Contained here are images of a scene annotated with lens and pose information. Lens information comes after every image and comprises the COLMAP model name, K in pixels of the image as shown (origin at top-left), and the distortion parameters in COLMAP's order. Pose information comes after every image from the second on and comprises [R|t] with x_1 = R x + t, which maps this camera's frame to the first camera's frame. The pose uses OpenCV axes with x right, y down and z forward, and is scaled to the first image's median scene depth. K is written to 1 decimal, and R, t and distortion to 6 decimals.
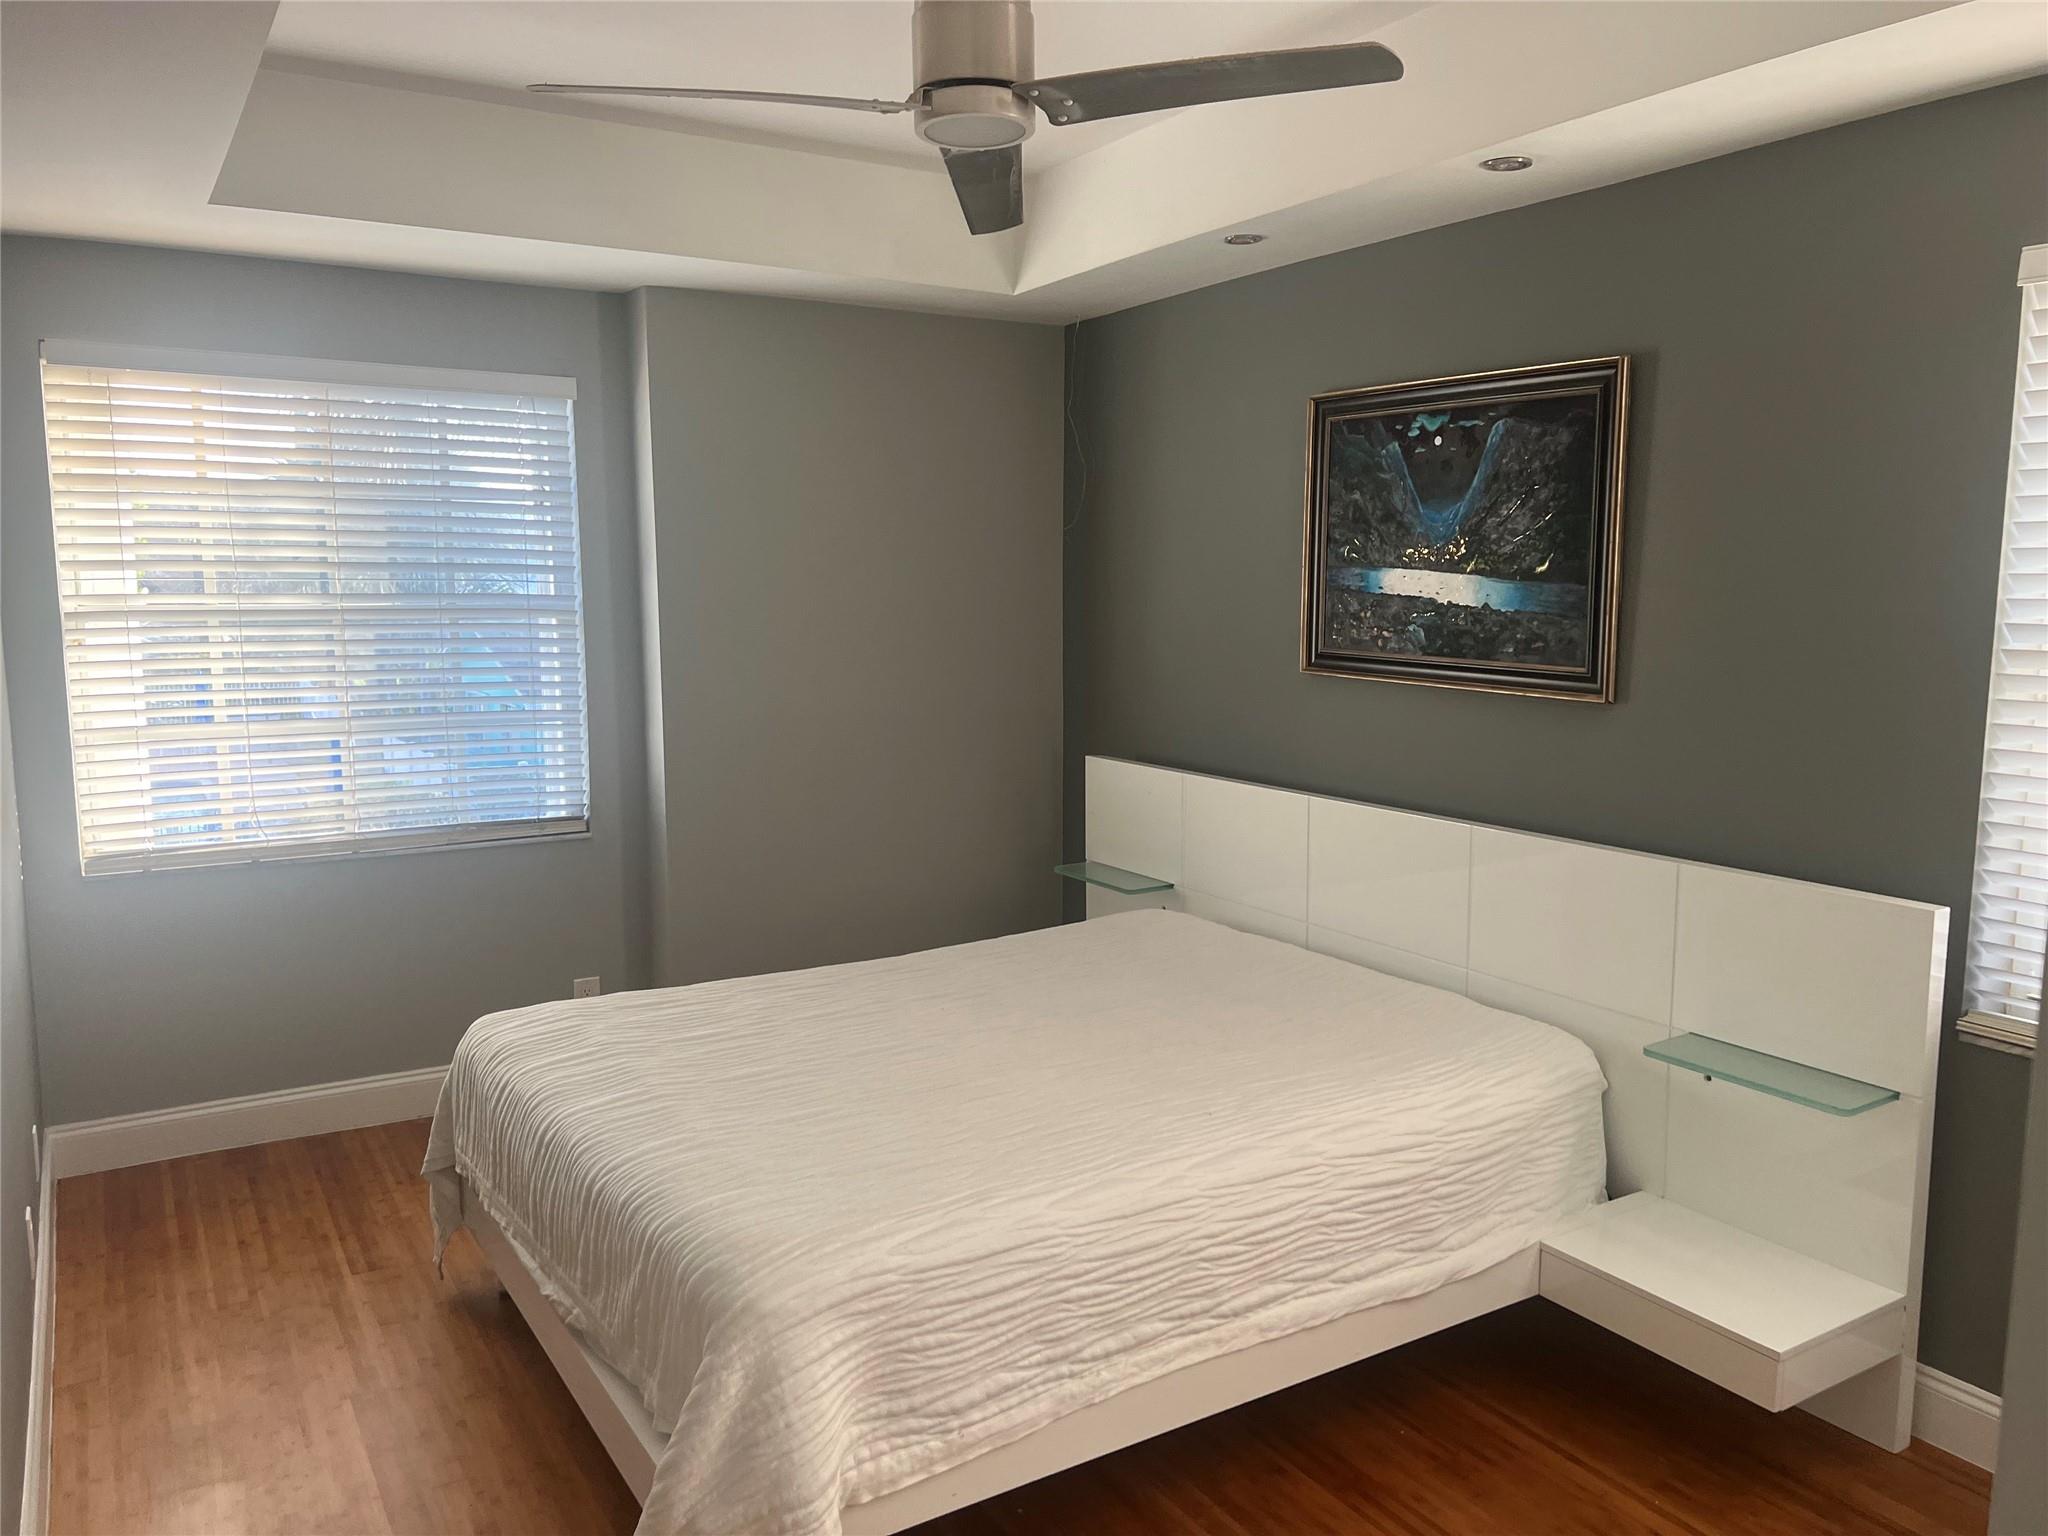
lens RADIAL K [[1532.9, 0, 1020.7], [0, 1532.9, 783.0], [0, 0, 1]] dist [0.055136, -0.063892]
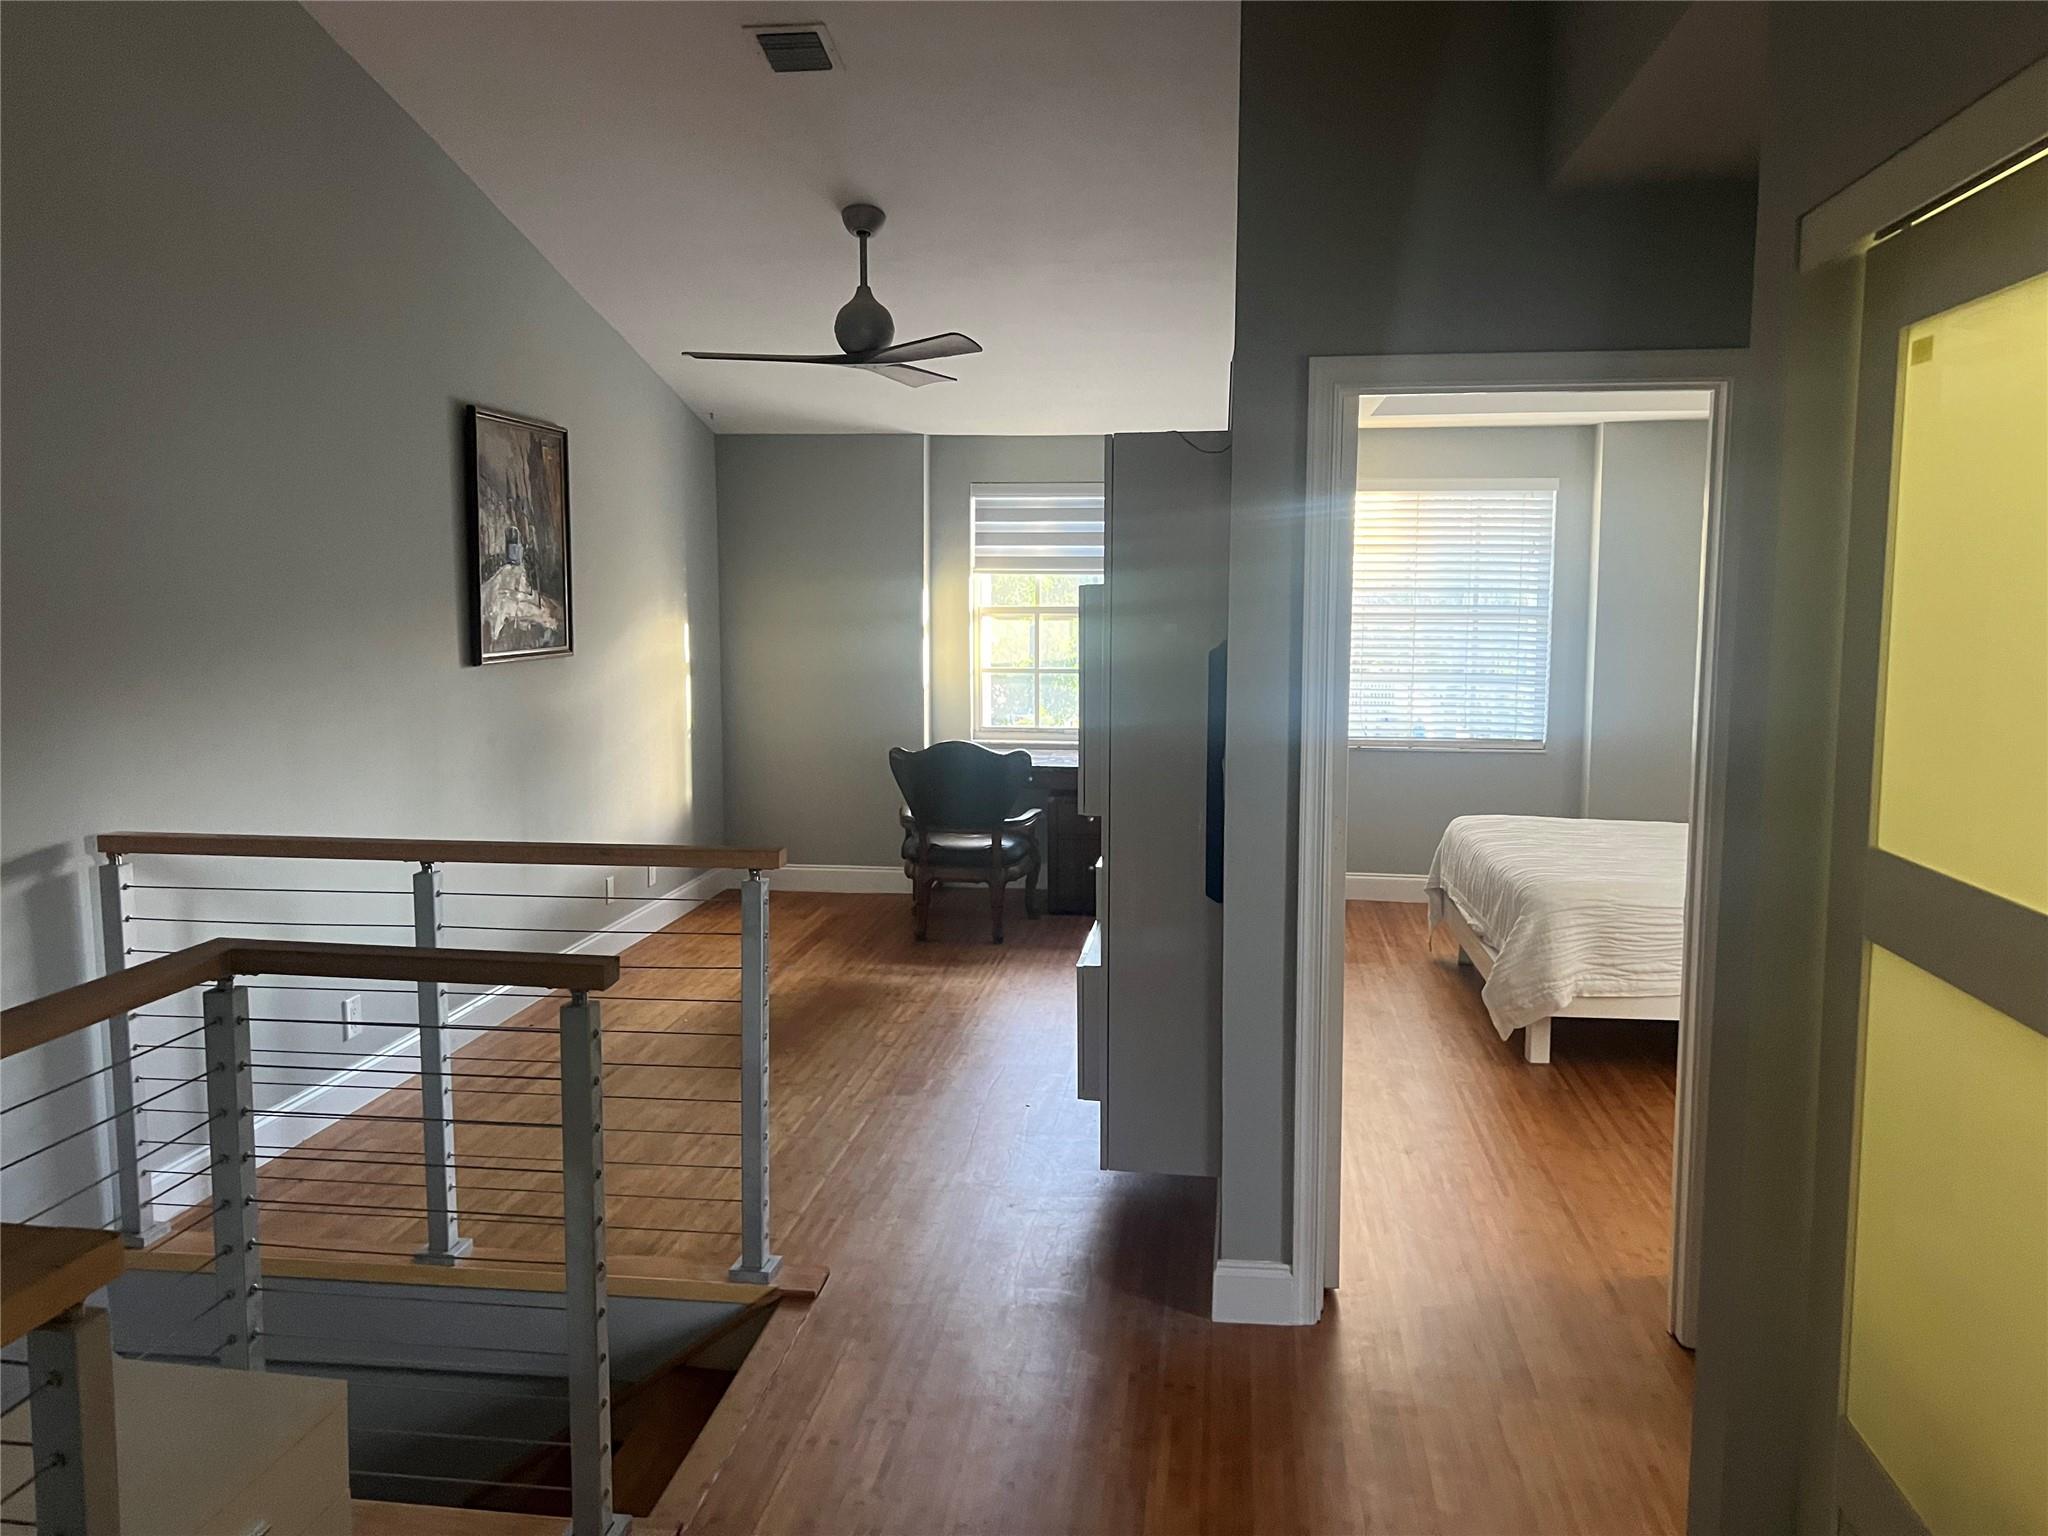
lens RADIAL K [[1532.9, 0, 1039.5], [0, 1532.9, 755.2], [0, 0, 1]] dist [0.055136, -0.063892]
pose [[0.787421, 0.066375, -0.612832, 0.427902], [-0.084789, 0.996398, -0.001026, 0.118455], [0.610557, 0.052769, 0.790212, -0.886574]]
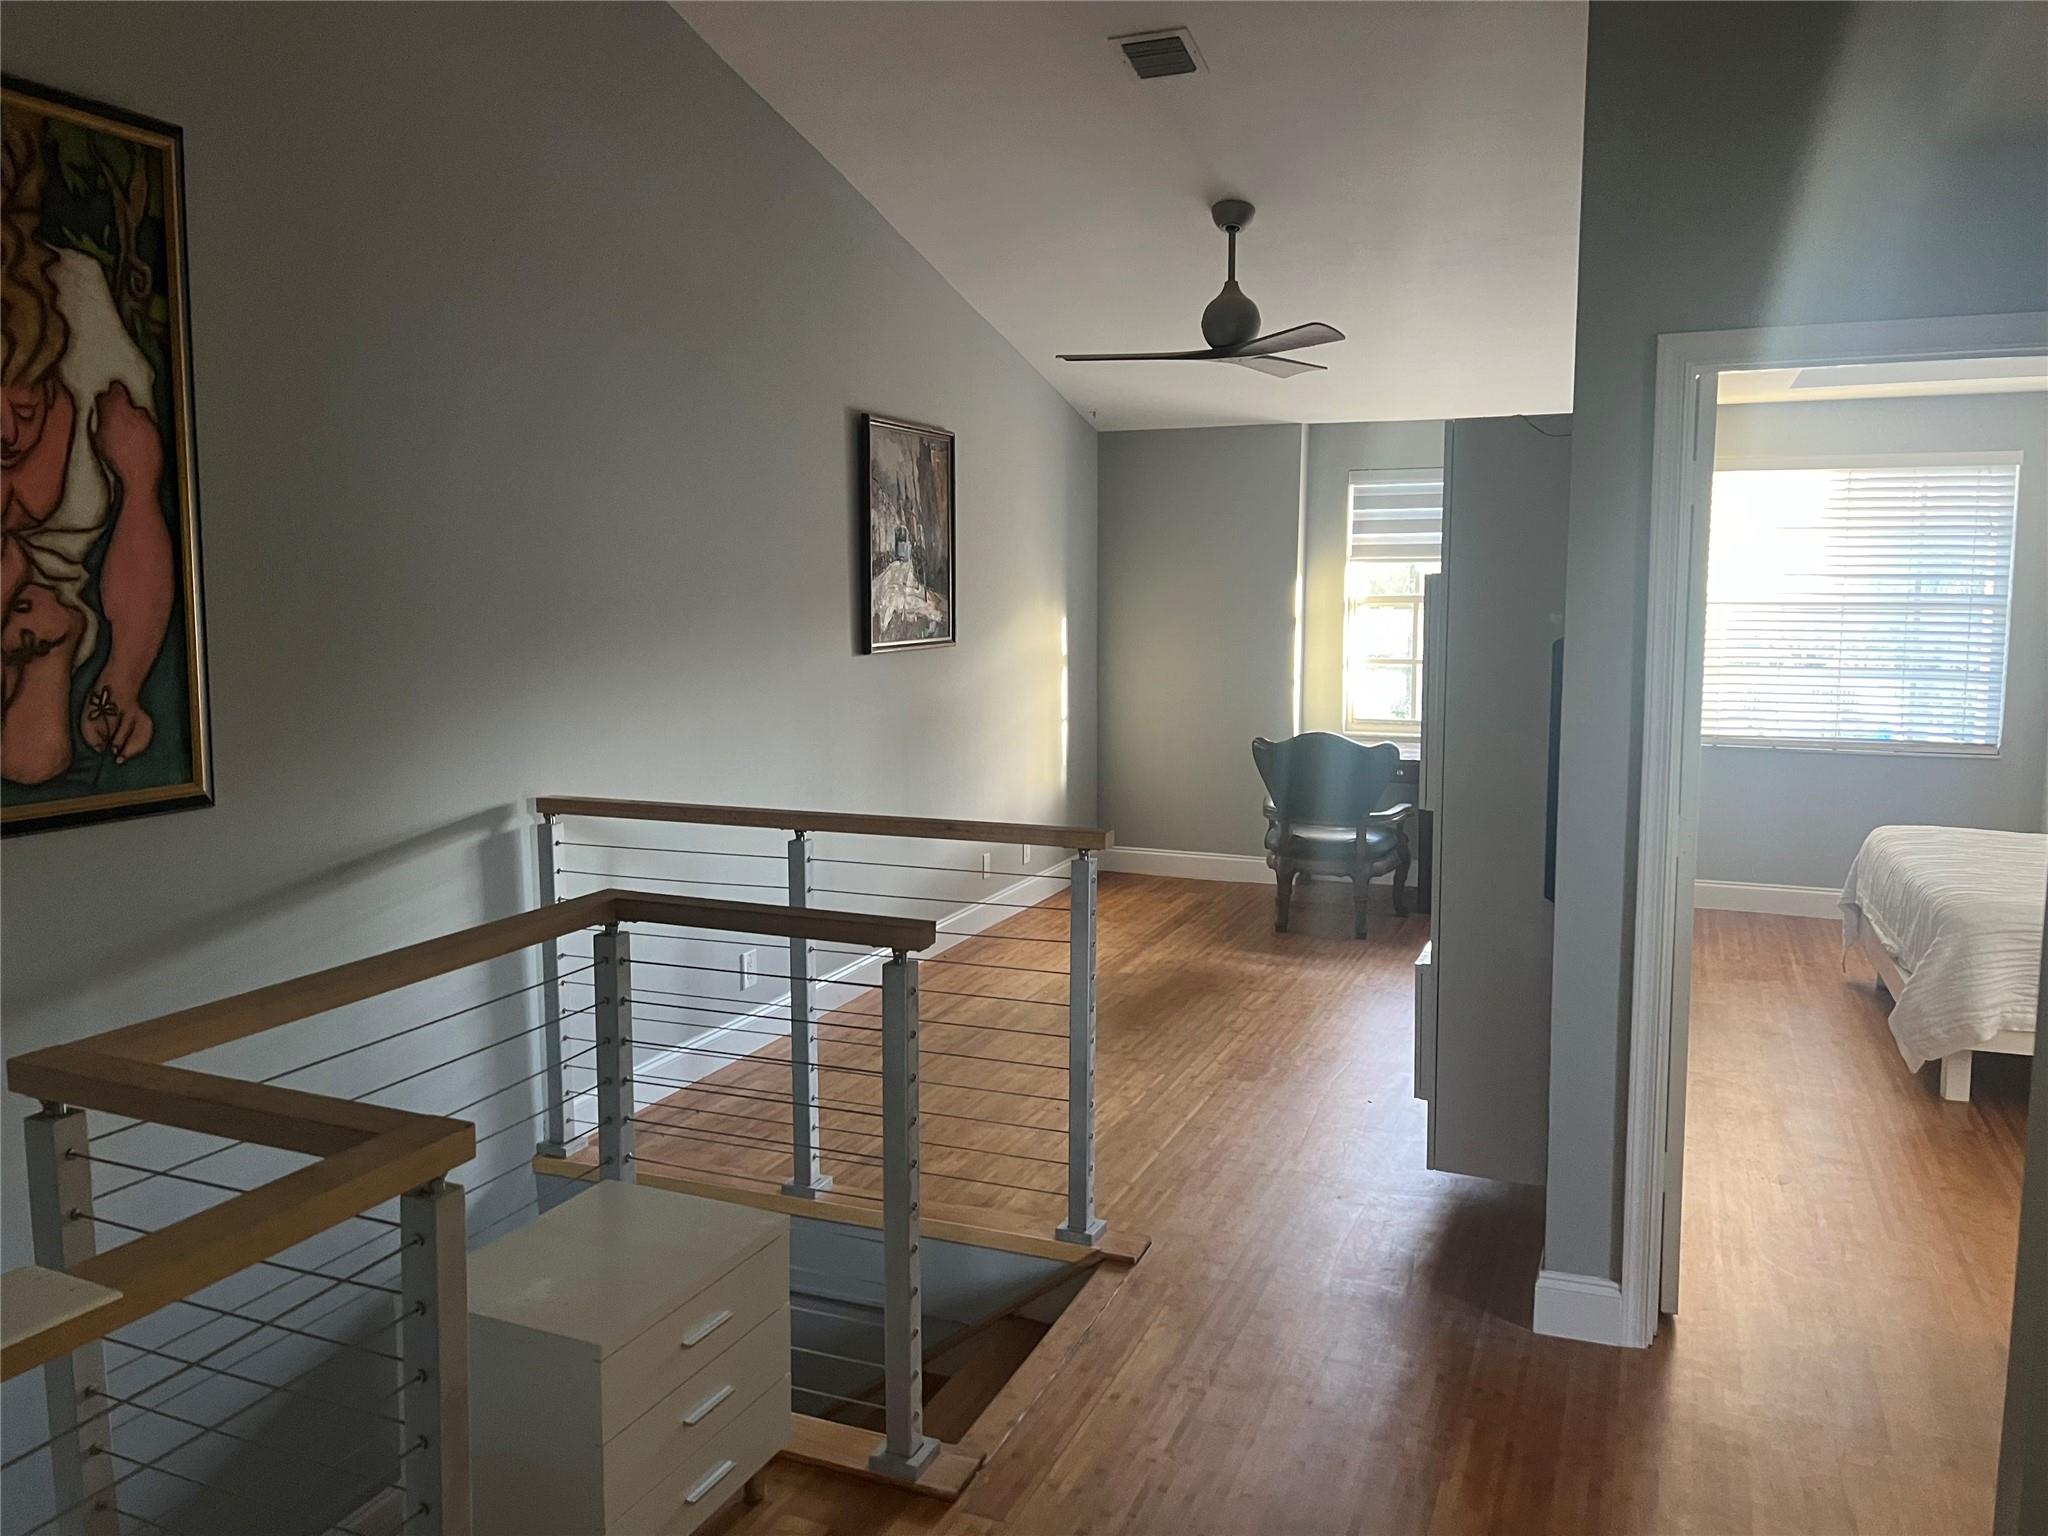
lens RADIAL K [[1532.9, 0, 1053.9], [0, 1532.9, 755.5], [0, 0, 1]] dist [0.055136, -0.063892]
pose [[0.604828, 0.085958, -0.791704, 0.485624], [-0.103817, 0.994184, 0.028631, 0.116023], [0.789560, 0.064875, 0.610234, -0.862852]]
